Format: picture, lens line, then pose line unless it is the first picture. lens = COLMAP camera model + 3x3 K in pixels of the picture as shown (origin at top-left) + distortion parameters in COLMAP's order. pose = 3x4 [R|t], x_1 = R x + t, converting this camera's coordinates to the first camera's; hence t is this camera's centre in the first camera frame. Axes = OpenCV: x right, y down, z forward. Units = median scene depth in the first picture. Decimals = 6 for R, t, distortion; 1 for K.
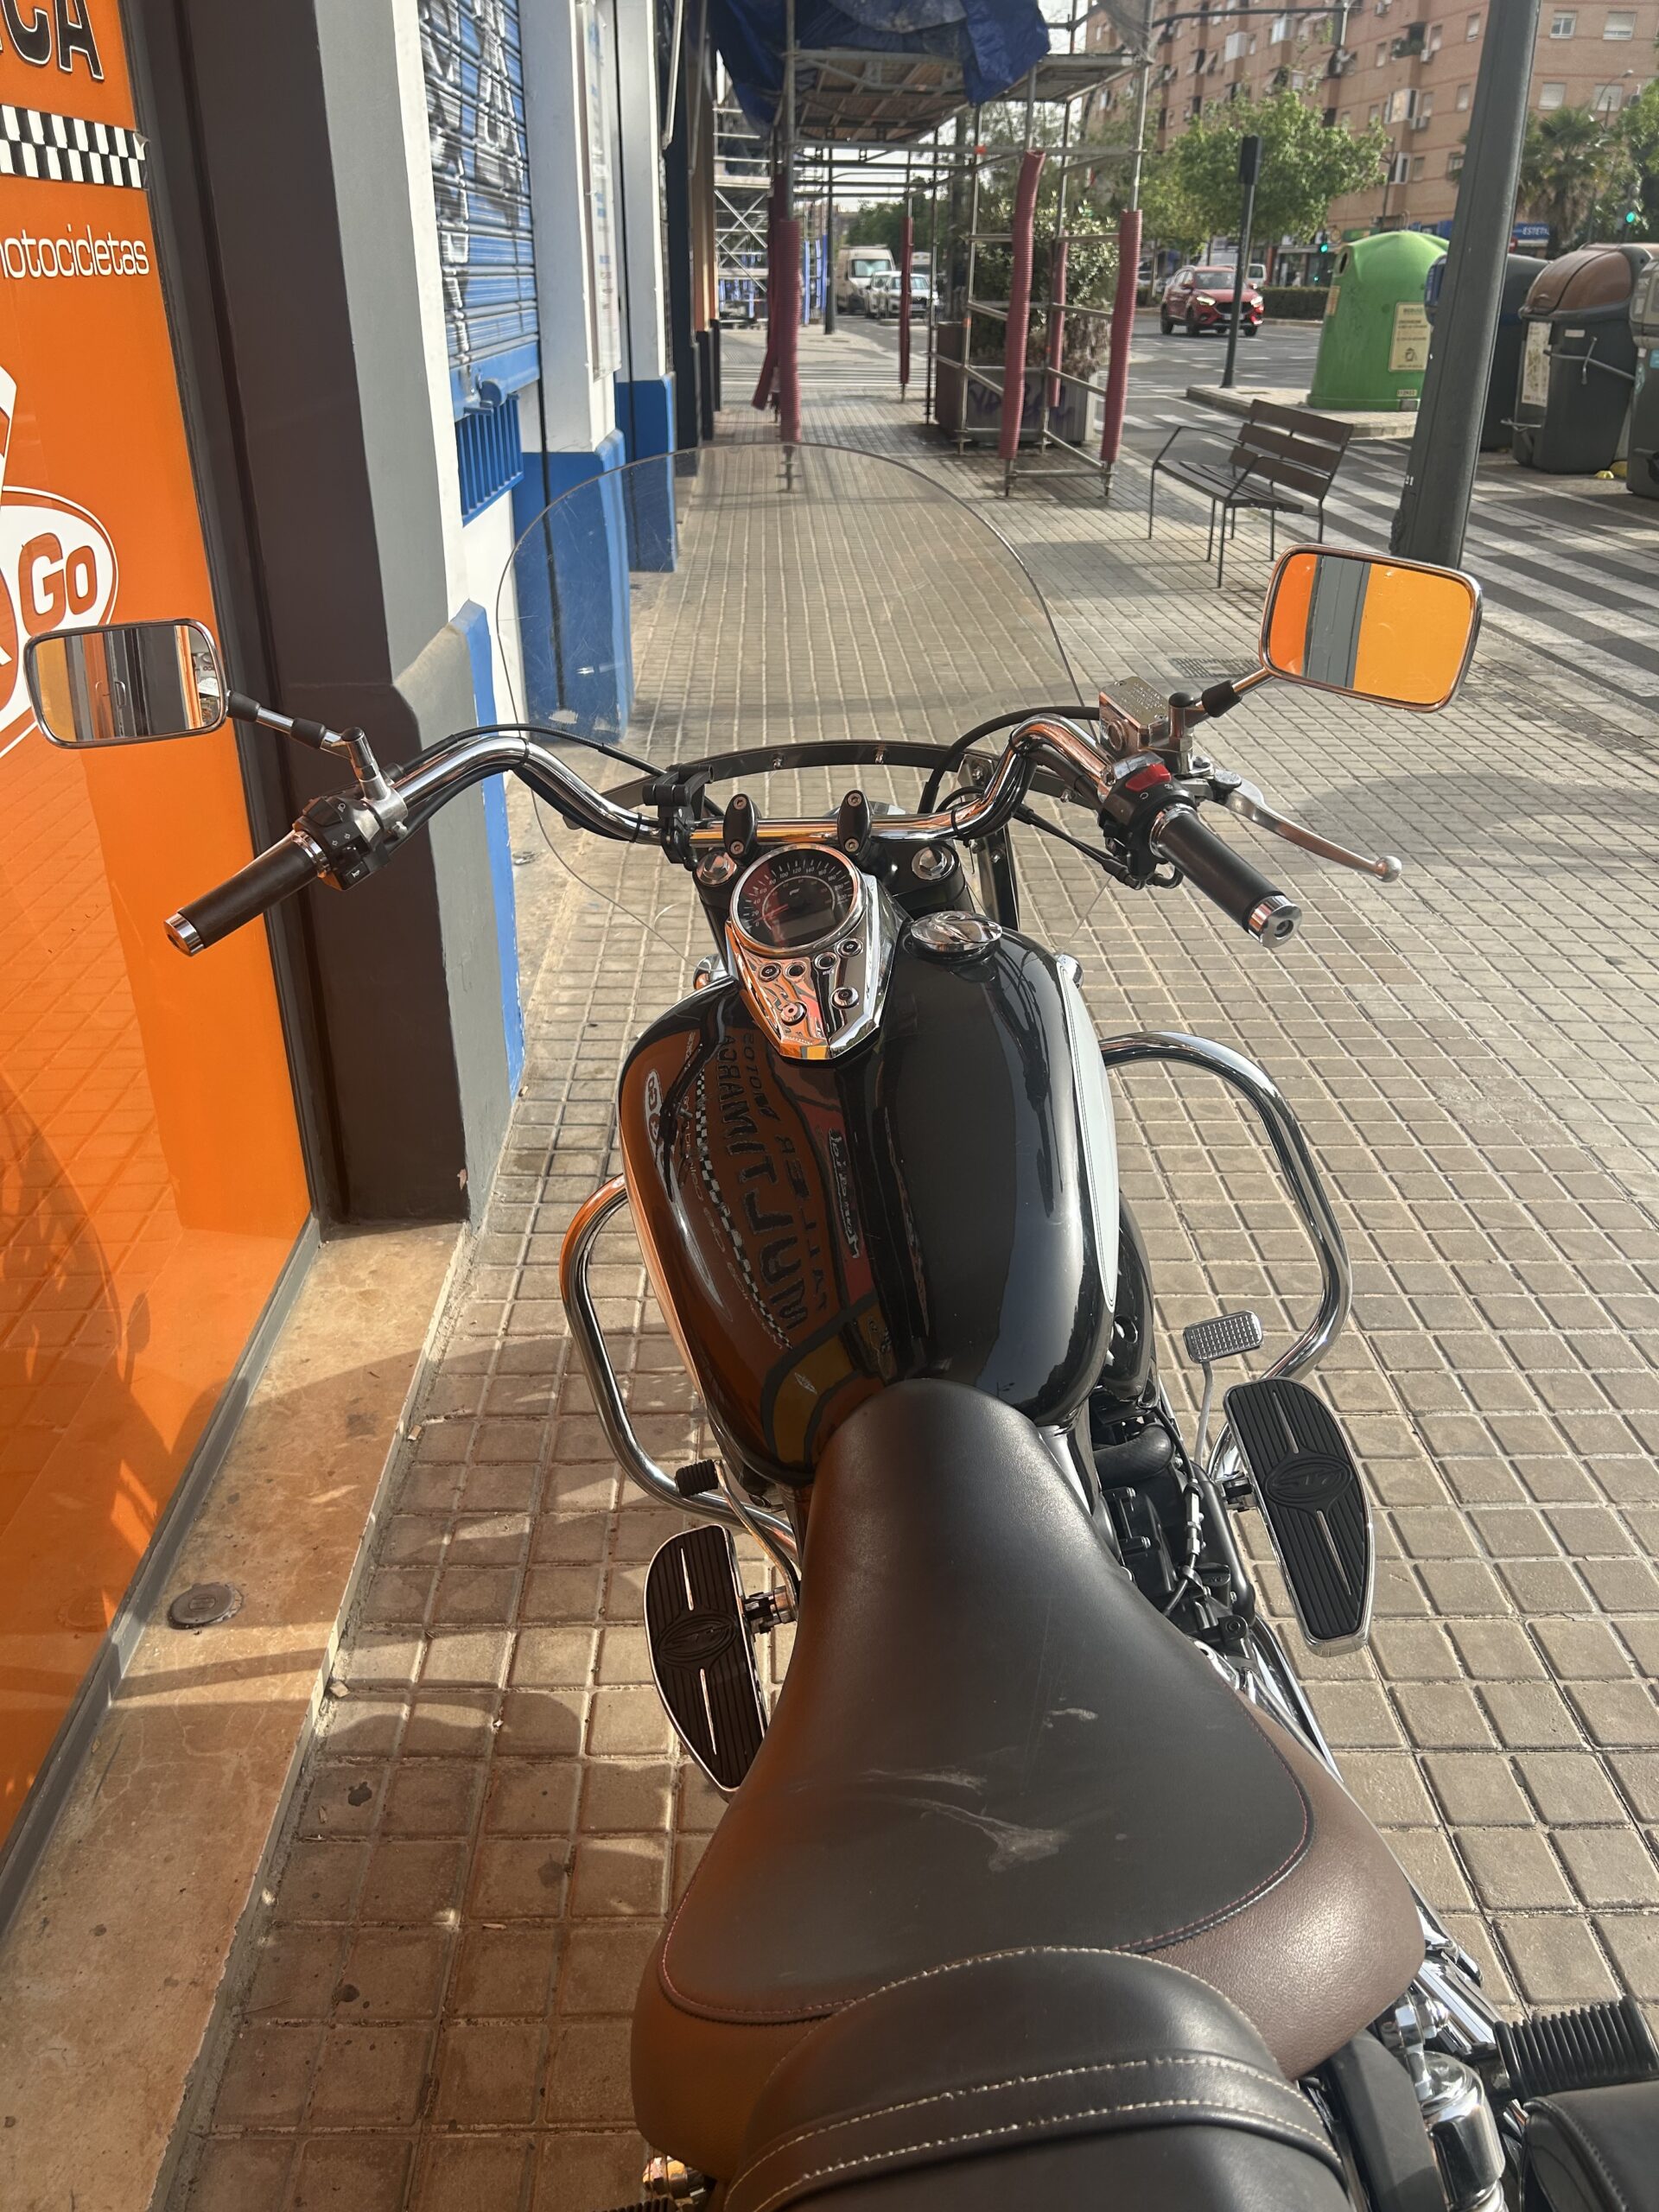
lens RADIAL K [[1671.7, 0, 825.3], [0, 1671.7, 1121.7], [0, 0, 1]] dist [0.038654, -0.040808]
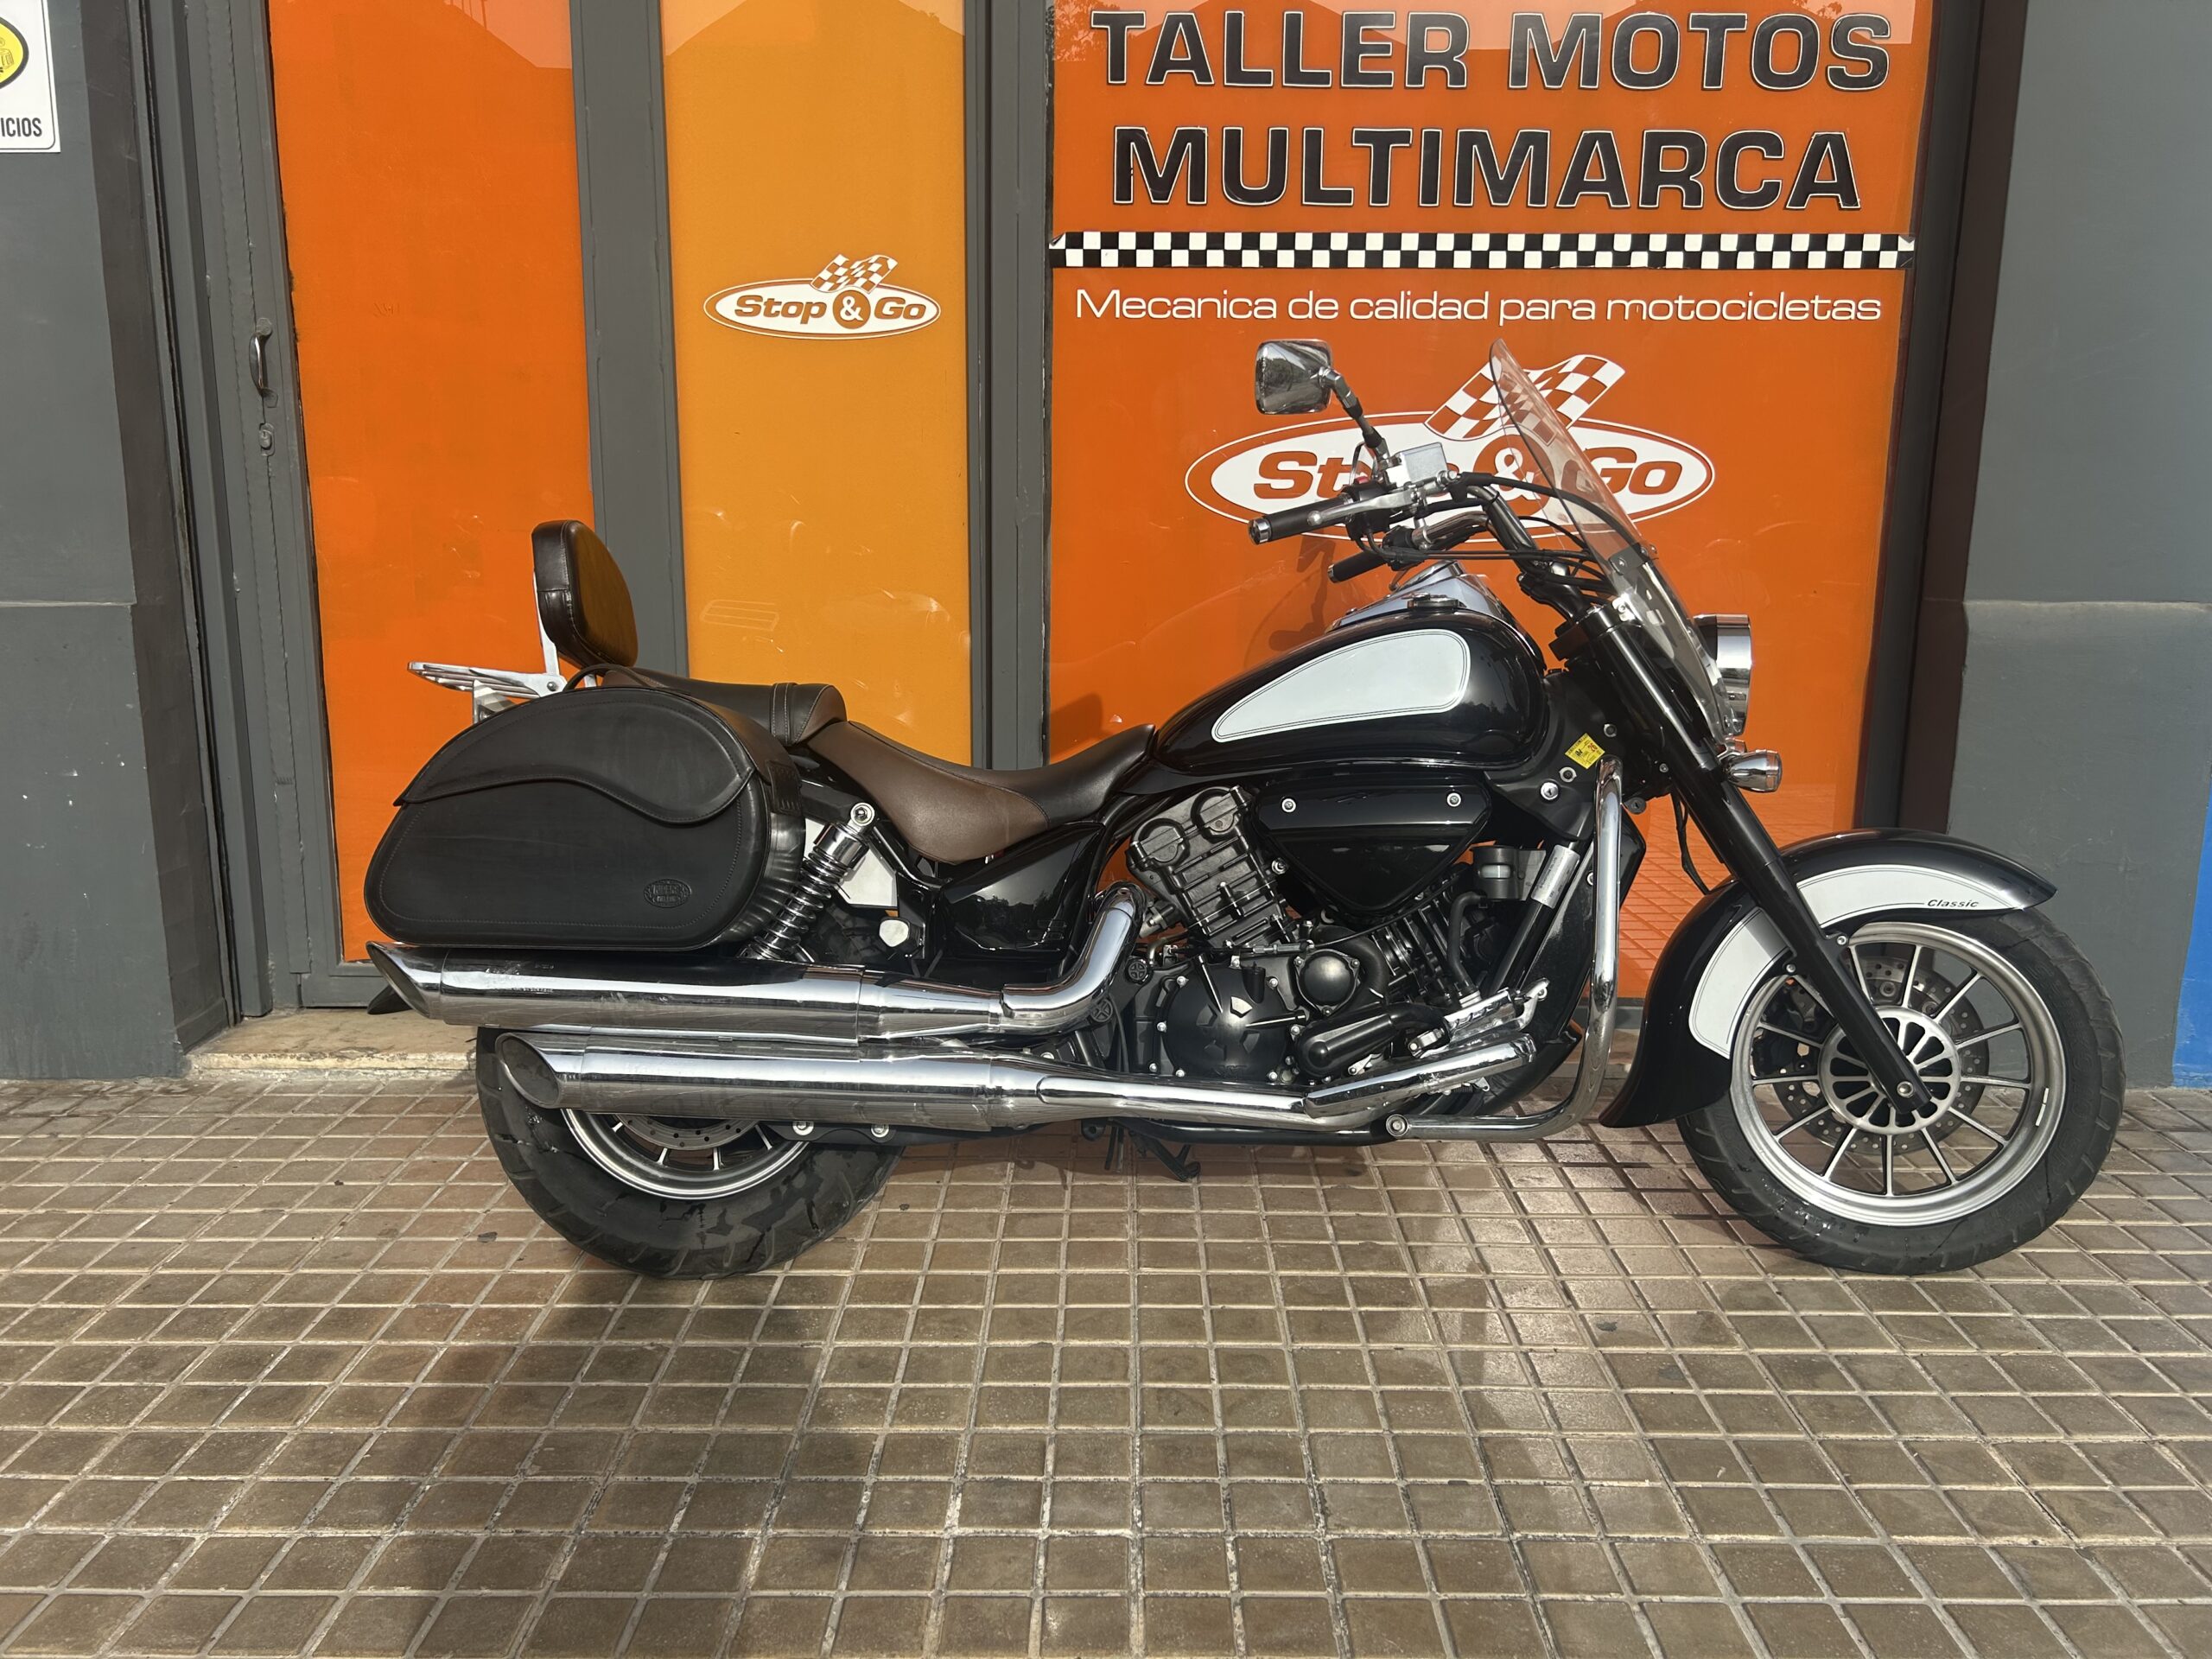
lens RADIAL K [[1671.7, 0, 1109.8], [0, 1671.7, 820.7], [0, 0, 1]] dist [0.038654, -0.040808]
pose [[-0.035793, 0.182003, -0.982646, 1.202377], [-0.457573, 0.871169, 0.178023, -0.053273], [0.888452, 0.456004, 0.052098, 0.493350]]
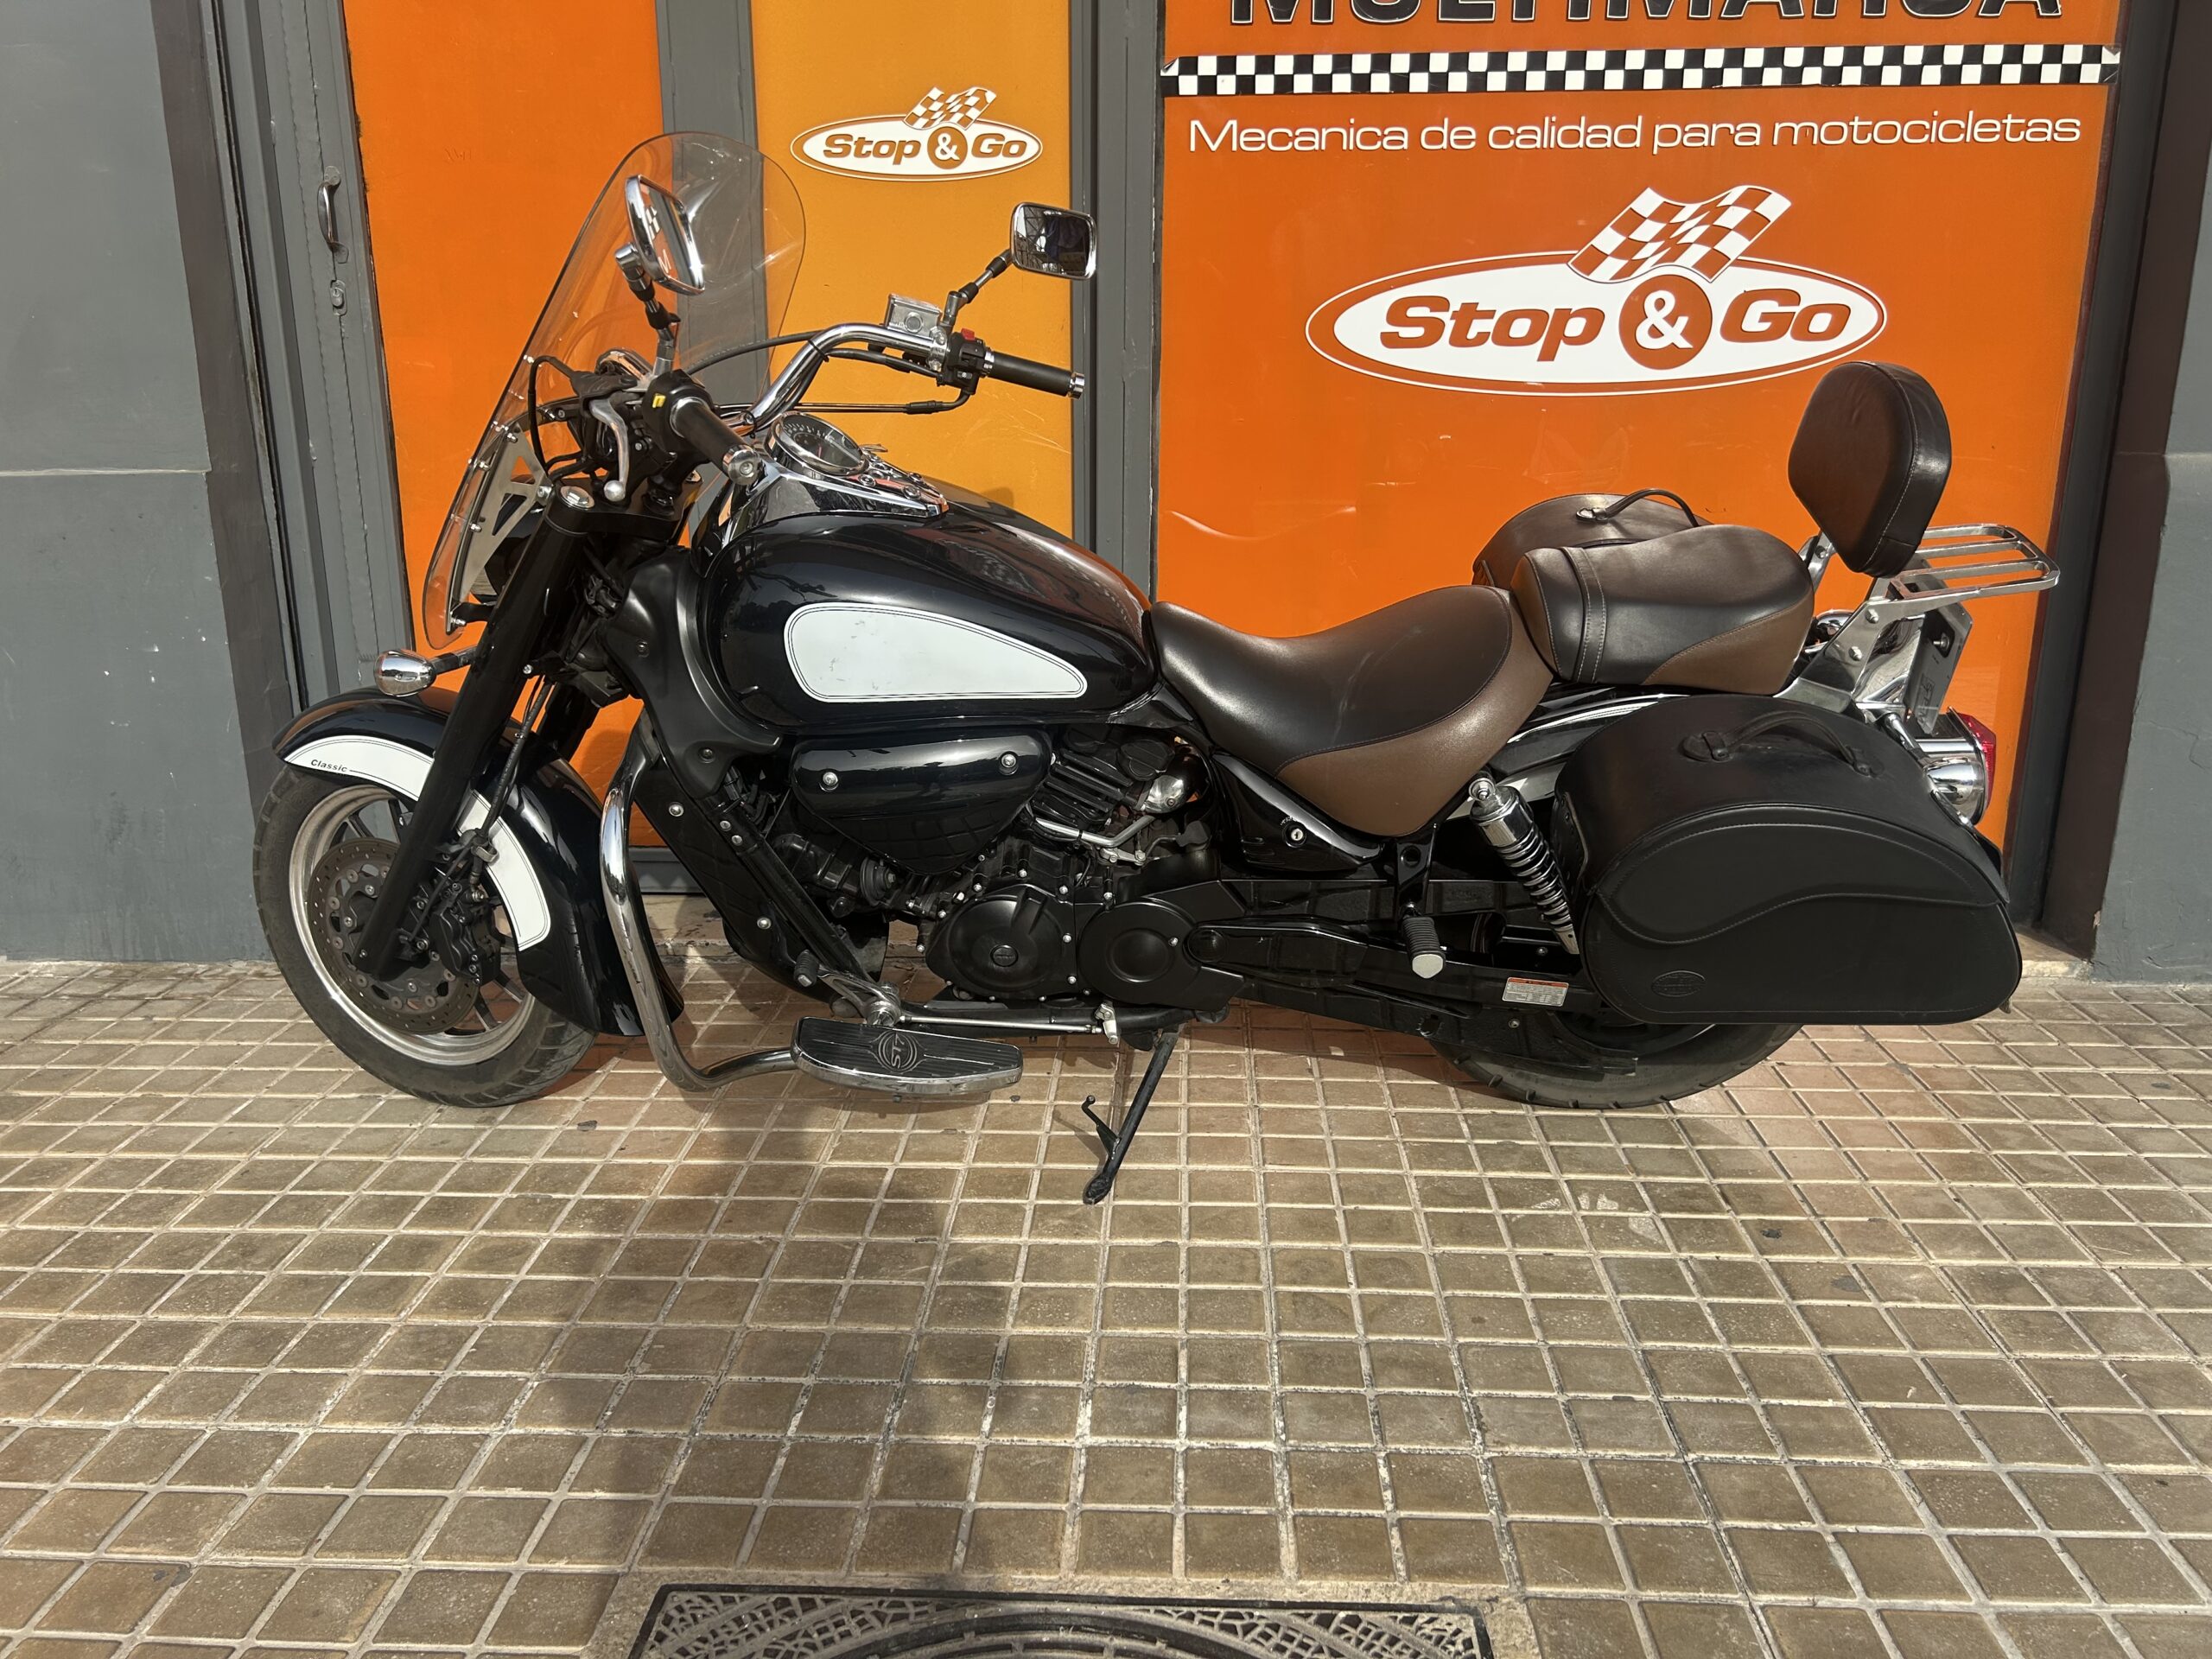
lens RADIAL K [[1671.7, 0, 1110.2], [0, 1671.7, 828.7], [0, 0, 1]] dist [0.038654, -0.040808]
pose [[-0.078207, 0.247712, -0.965672, 1.132870], [-0.449005, 0.856083, 0.255964, -0.011185], [0.890100, 0.453609, 0.044272, 0.473326]]
